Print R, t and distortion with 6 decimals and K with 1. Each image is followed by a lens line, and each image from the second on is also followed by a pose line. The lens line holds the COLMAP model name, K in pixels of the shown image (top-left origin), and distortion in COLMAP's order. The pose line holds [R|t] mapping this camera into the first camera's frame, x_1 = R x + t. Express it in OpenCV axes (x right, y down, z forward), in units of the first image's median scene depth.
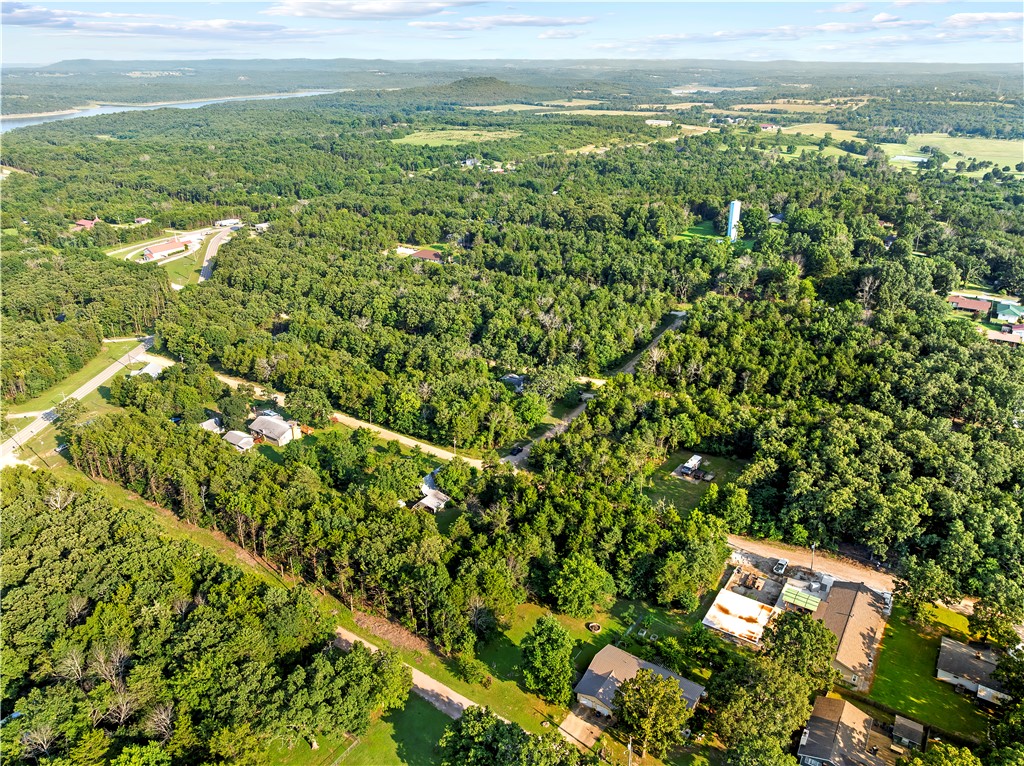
lens RADIAL K [[711.7, 0, 512.0], [0, 711.7, 383.0], [0, 0, 1]] dist [-0.054339, 0.026167]
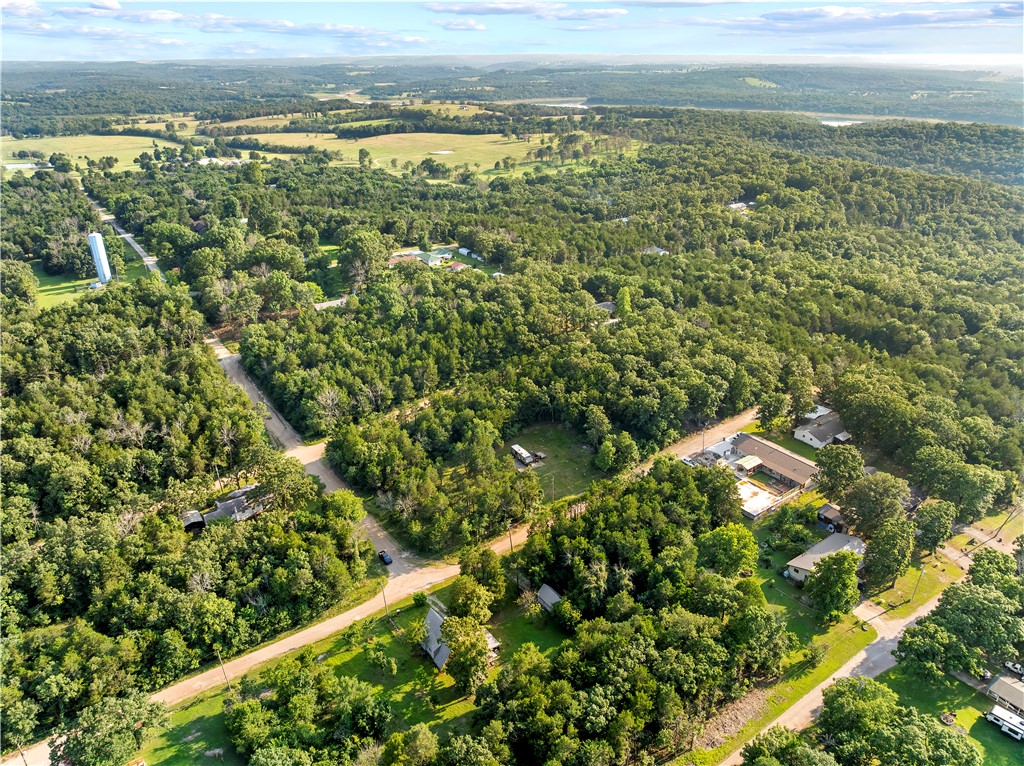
lens RADIAL K [[711.7, 0, 512.0], [0, 711.7, 383.0], [0, 0, 1]] dist [-0.054339, 0.026167]
pose [[0.344608, -0.394336, 0.851906, -0.513849], [0.392386, 0.884921, 0.250893, -0.210513], [-0.852806, 0.247816, 0.459683, 0.447844]]
